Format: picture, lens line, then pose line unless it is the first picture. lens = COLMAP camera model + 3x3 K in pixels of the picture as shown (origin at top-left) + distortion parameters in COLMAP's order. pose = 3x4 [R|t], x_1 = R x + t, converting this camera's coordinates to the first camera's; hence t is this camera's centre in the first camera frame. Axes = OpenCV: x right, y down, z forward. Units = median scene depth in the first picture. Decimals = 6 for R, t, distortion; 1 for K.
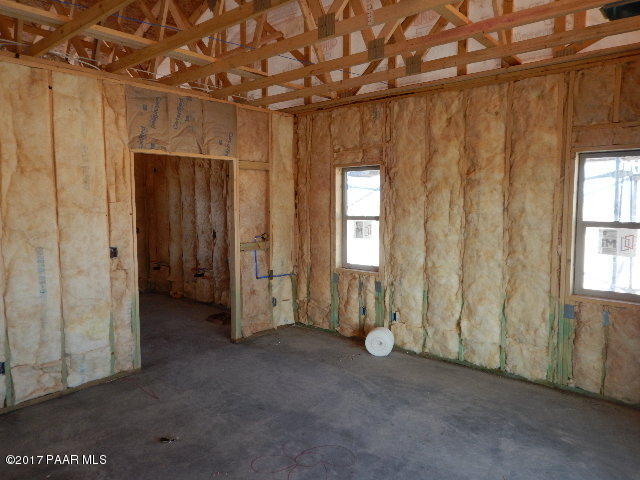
lens RADIAL K [[447.4, 0, 320.0], [0, 447.4, 240.0], [0, 0, 1]] dist [-0.000946, -0.000309]
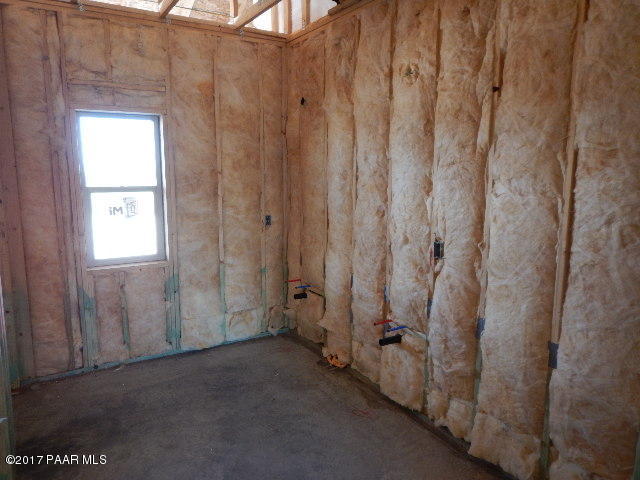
lens RADIAL K [[447.4, 0, 320.0], [0, 447.4, 240.0], [0, 0, 1]] dist [-0.000946, -0.000309]
pose [[0.947027, 0.059049, -0.315678, -0.185081], [-0.035744, 0.996225, 0.079114, -0.041990], [0.319158, -0.063640, 0.945562, 0.525645]]
